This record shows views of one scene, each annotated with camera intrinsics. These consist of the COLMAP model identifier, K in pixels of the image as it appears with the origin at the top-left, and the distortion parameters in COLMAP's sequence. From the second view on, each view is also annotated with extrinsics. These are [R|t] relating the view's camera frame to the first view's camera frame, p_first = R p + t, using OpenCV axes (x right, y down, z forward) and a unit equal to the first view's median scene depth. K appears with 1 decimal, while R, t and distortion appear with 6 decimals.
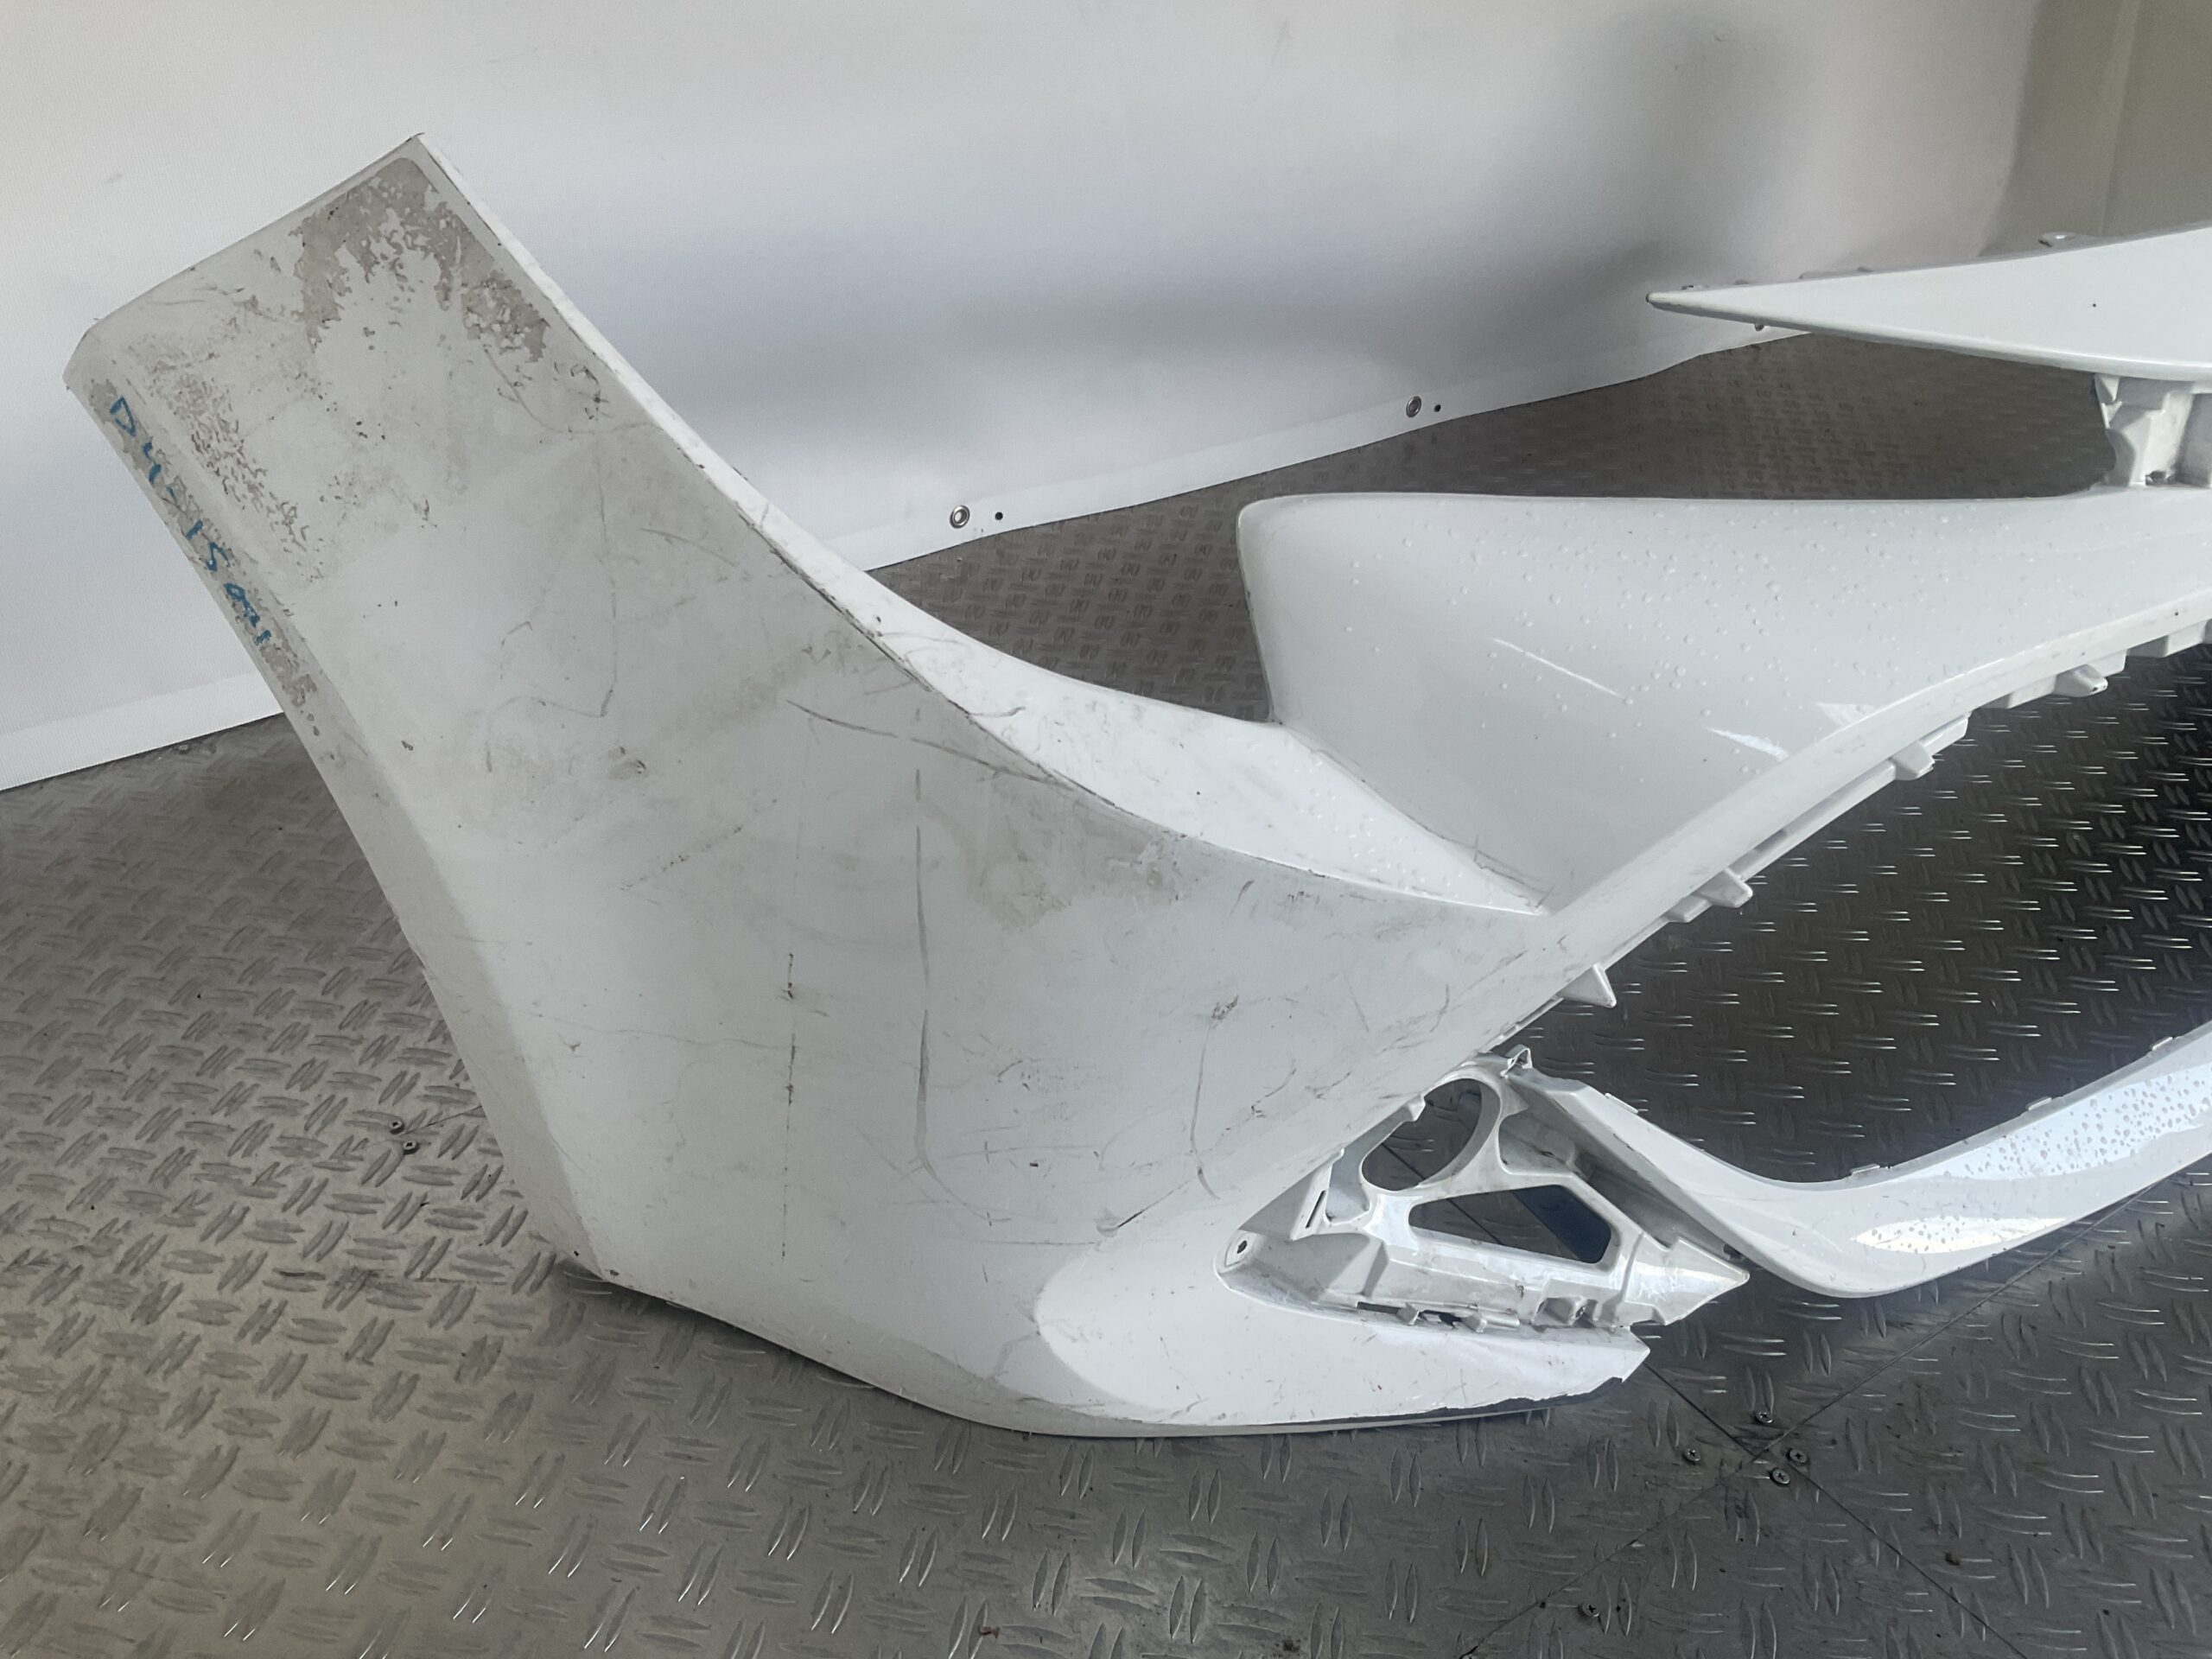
lens RADIAL K [[1842.5, 0, 1107.7], [0, 1842.5, 822.6], [0, 0, 1]] dist [0.066617, -0.141112]
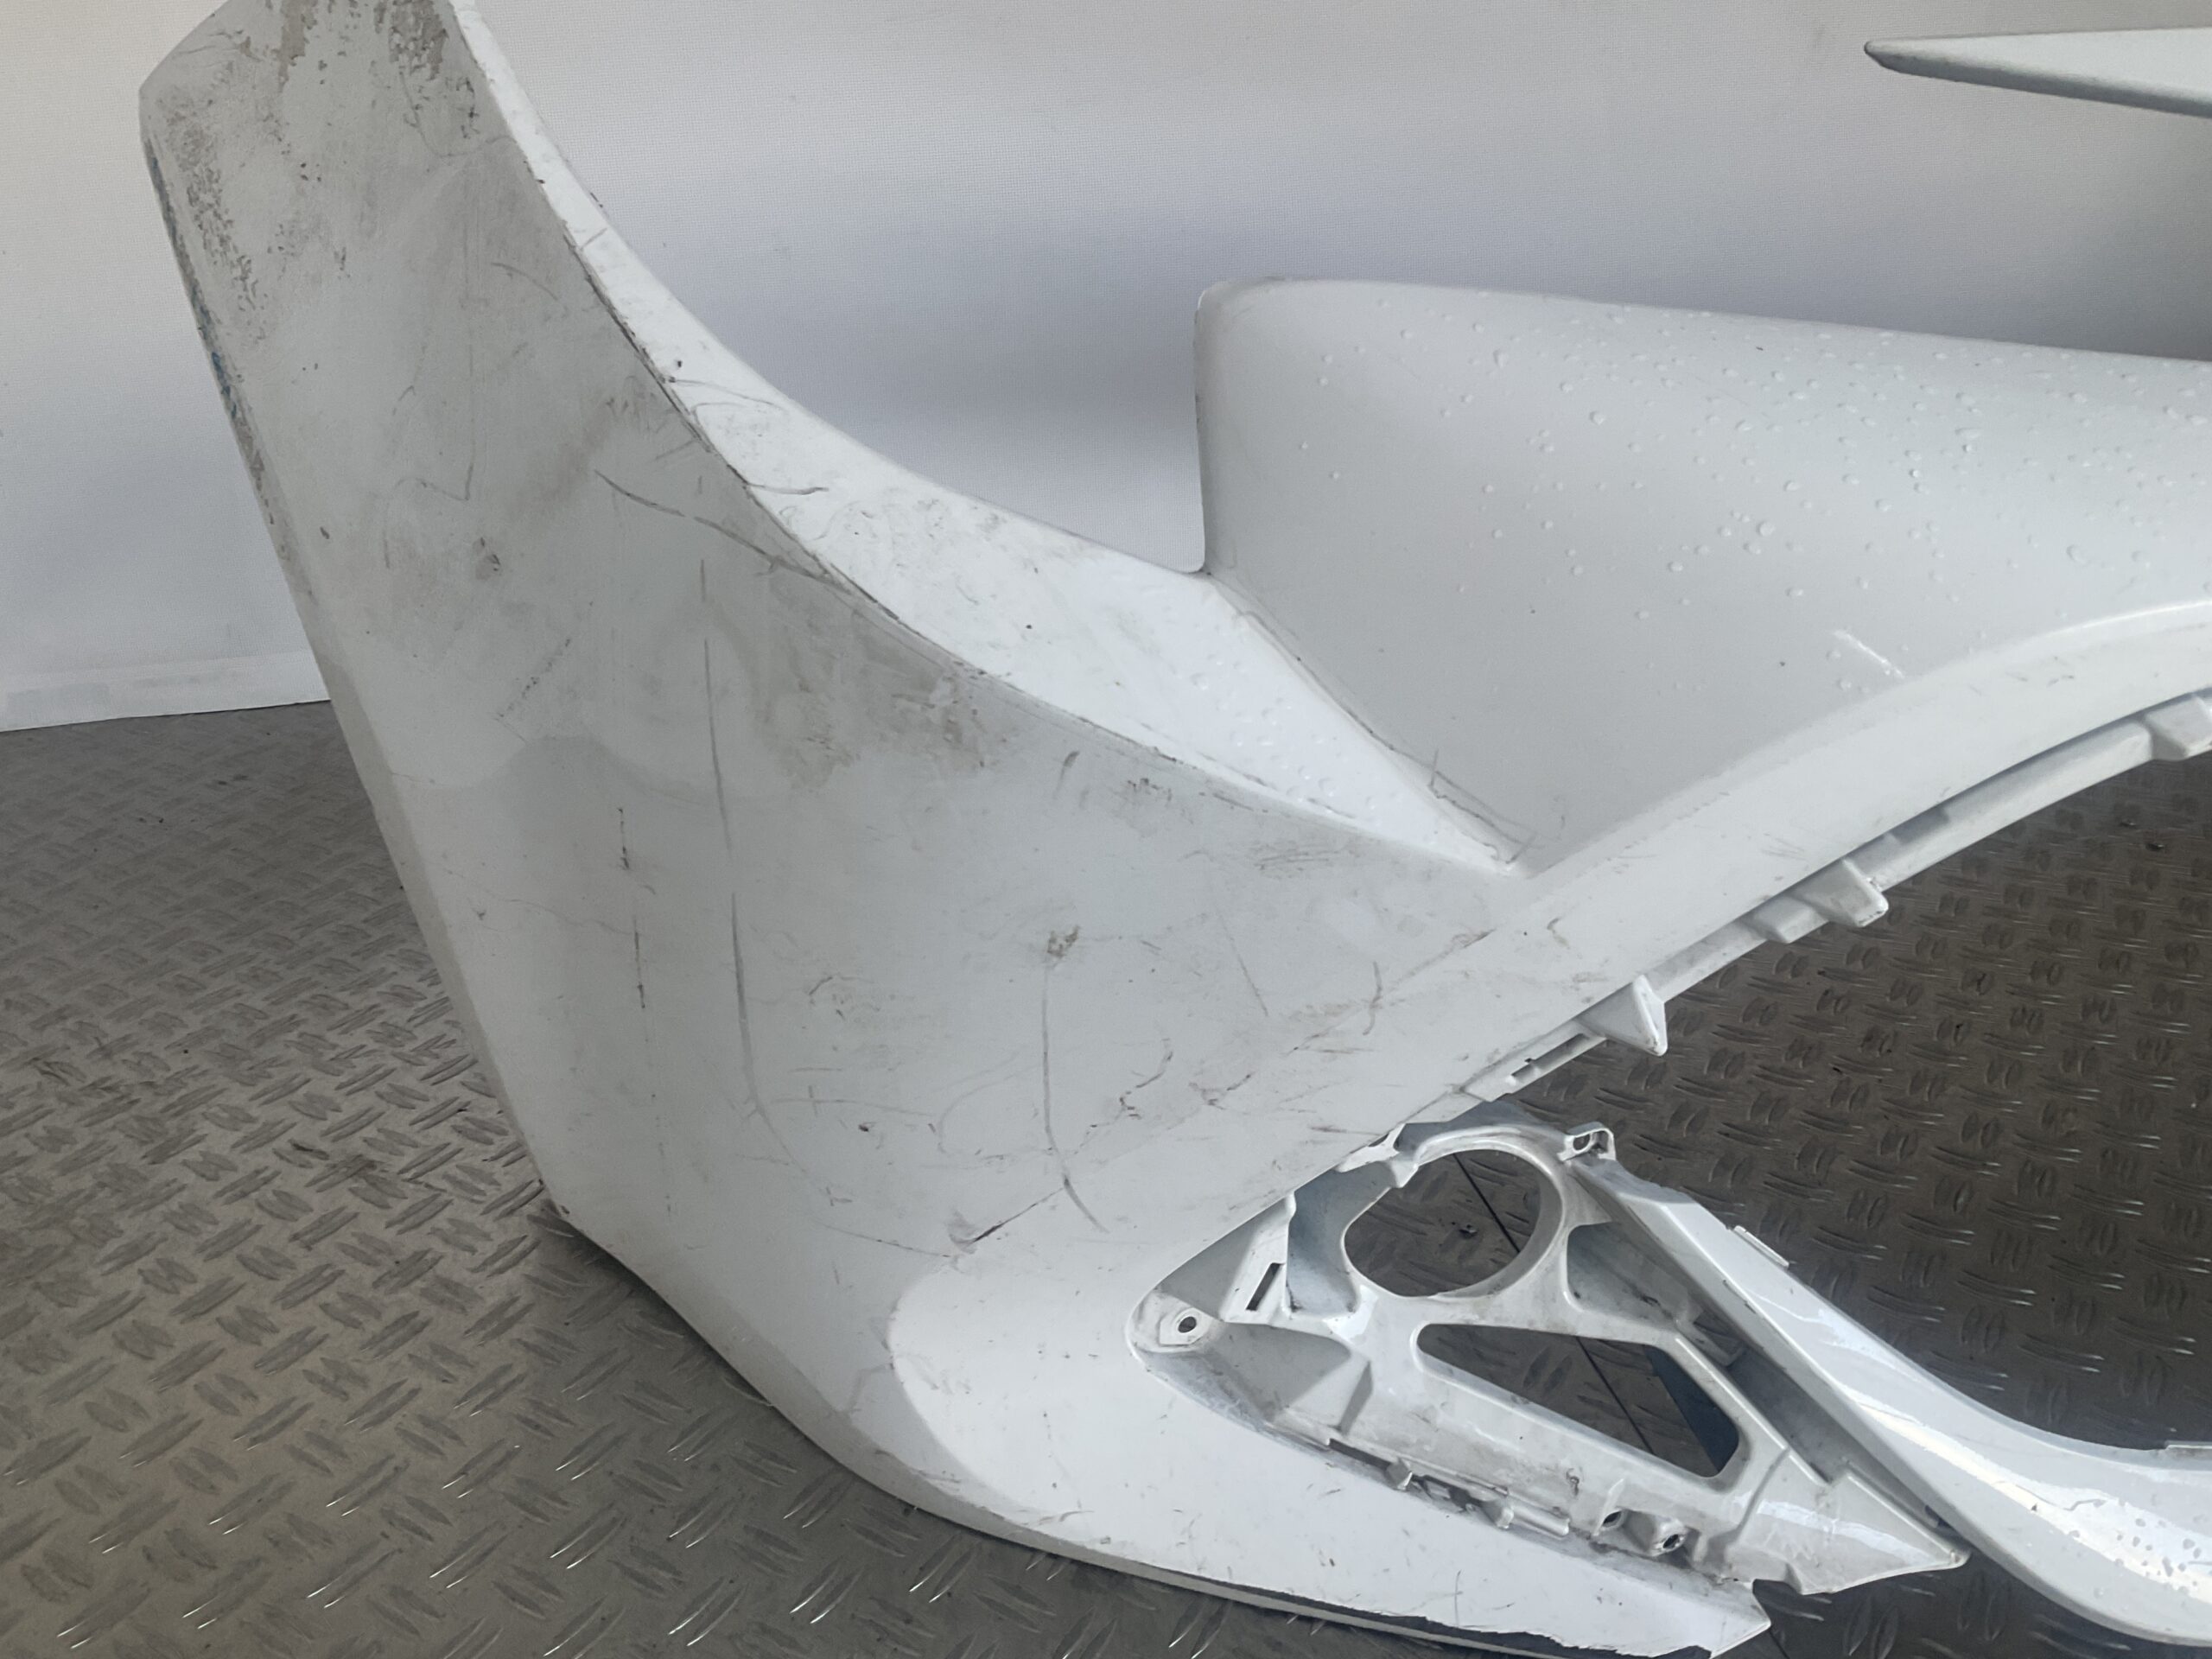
lens RADIAL K [[1842.5, 0, 1104.3], [0, 1842.5, 825.4], [0, 0, 1]] dist [0.066617, -0.141112]
pose [[0.928680, 0.133289, -0.346104, 0.283294], [-0.163881, 0.984621, -0.060542, 0.084215], [0.332712, 0.112944, 0.936241, 0.273492]]
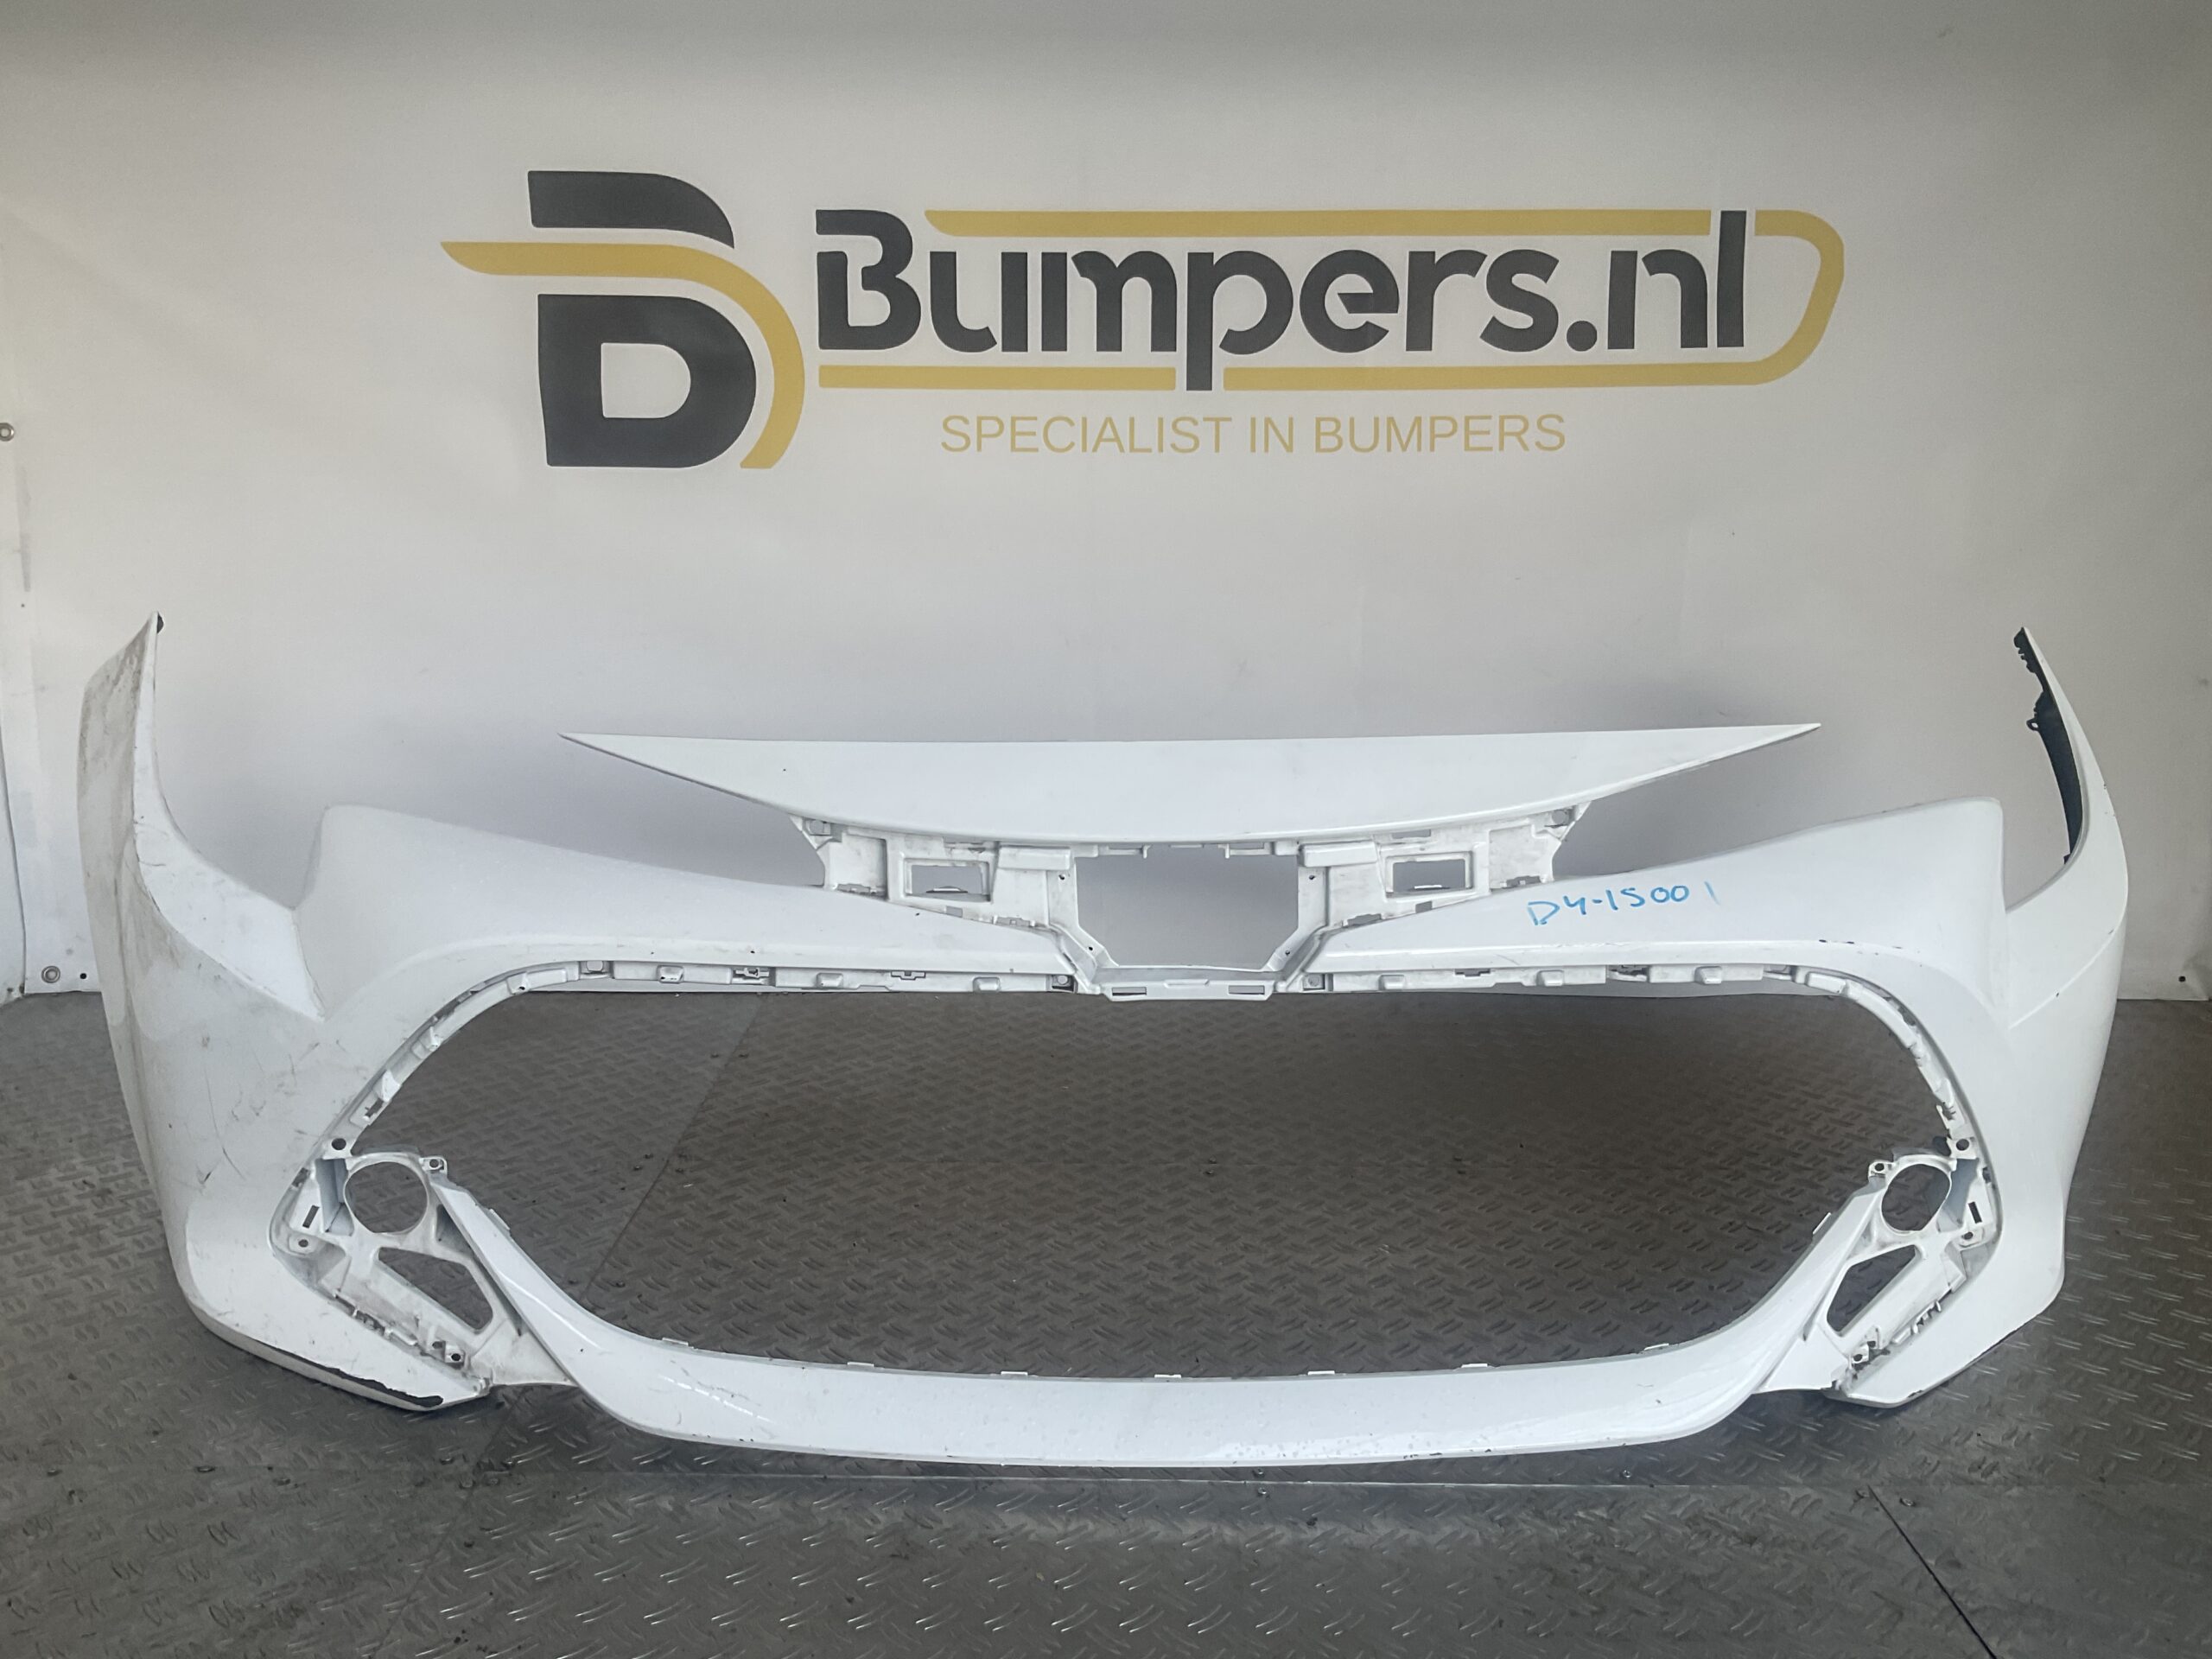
lens RADIAL K [[1842.5, 0, 1067.7], [0, 1842.5, 825.1], [0, 0, 1]] dist [0.066617, -0.141112]
pose [[0.822084, 0.113582, -0.557923, 1.607941], [-0.294164, 0.923715, -0.245393, 0.090691], [0.487489, 0.365854, 0.792783, -0.152028]]
